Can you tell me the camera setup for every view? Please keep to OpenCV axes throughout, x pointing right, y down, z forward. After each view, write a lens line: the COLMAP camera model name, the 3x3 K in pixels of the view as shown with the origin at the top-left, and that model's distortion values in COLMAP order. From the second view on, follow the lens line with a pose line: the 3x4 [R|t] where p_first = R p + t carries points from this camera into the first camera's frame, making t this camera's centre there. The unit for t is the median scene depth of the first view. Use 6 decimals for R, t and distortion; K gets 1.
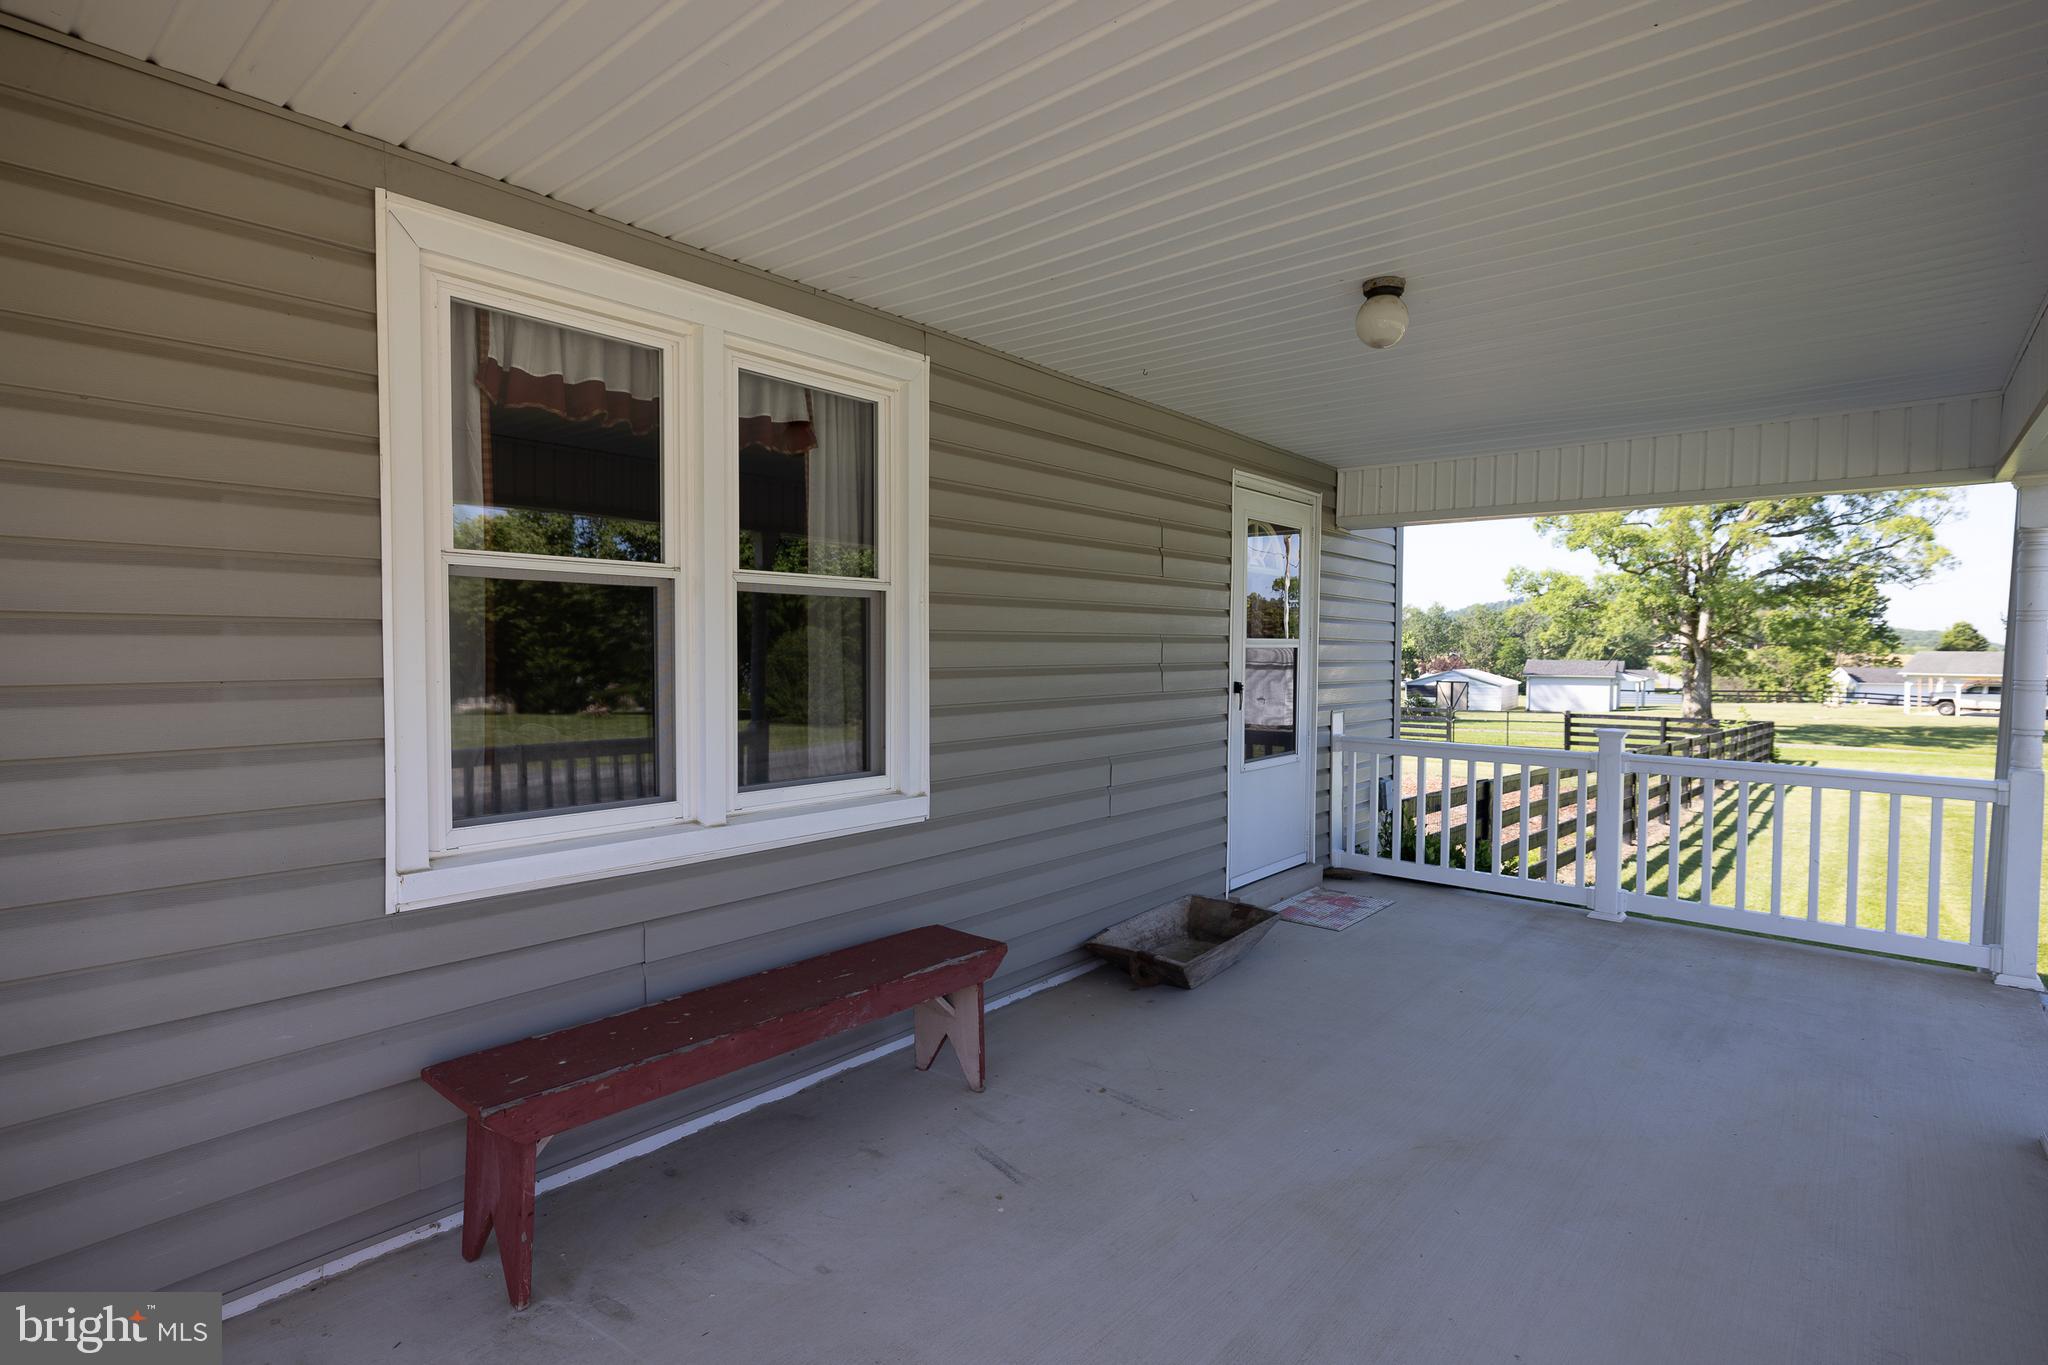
lens RADIAL K [[1012.4, 0, 1024.0], [0, 1012.4, 682.5], [0, 0, 1]] dist [0.002778, 0.000063]
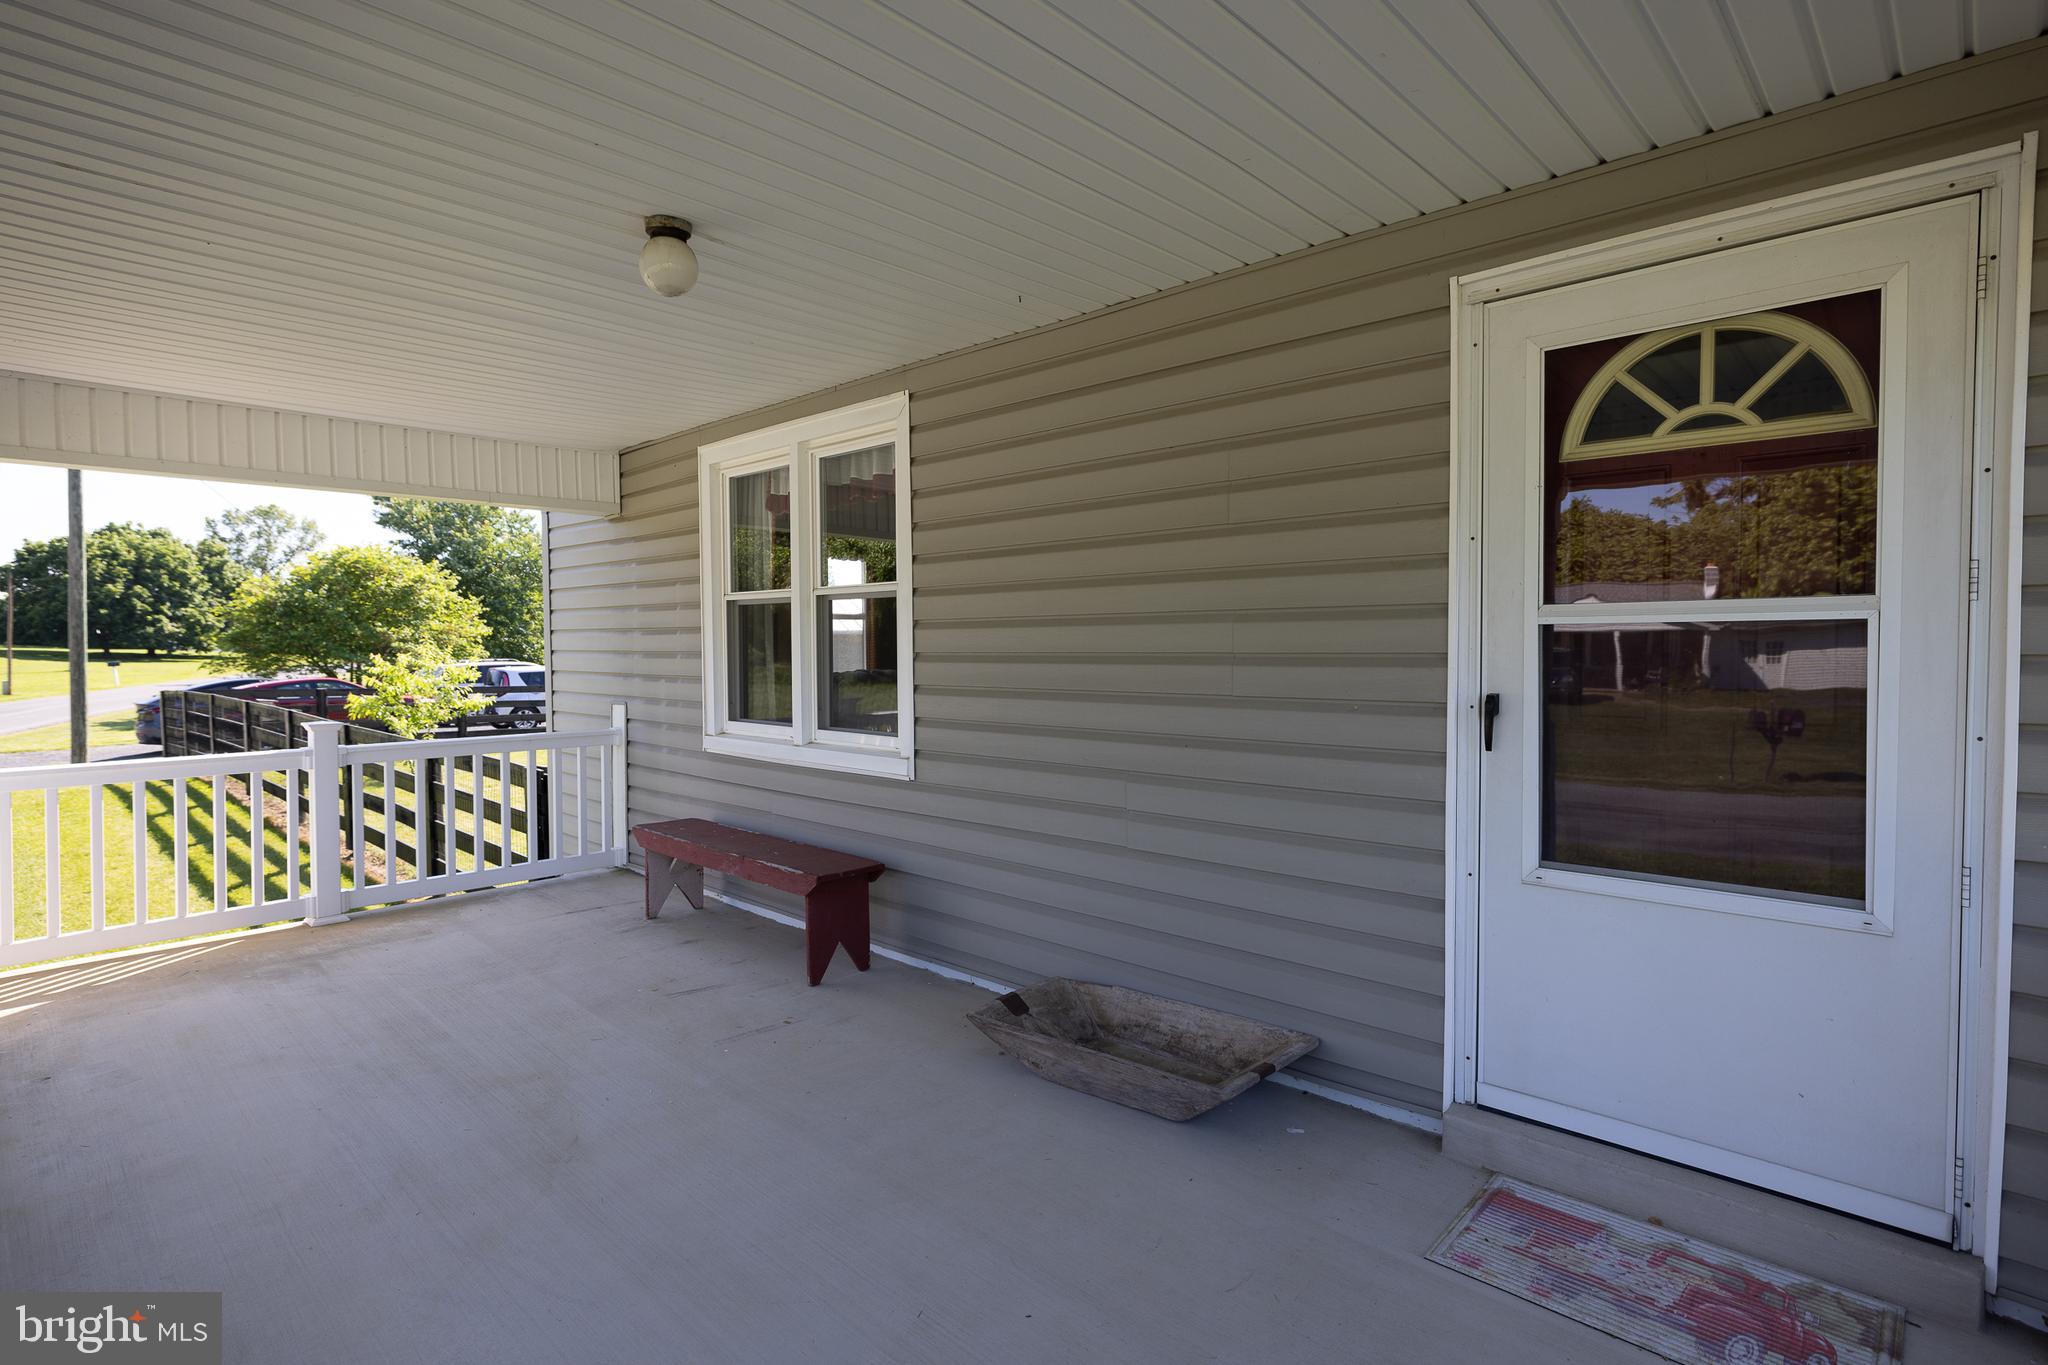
lens RADIAL K [[1012.4, 0, 1024.0], [0, 1012.4, 682.5], [0, 0, 1]] dist [0.002778, 0.000063]
pose [[-0.053931, 0.035988, -0.997896, 0.802779], [-0.029986, 0.998841, 0.037642, -0.020737], [0.998094, 0.031953, -0.052789, 0.887507]]
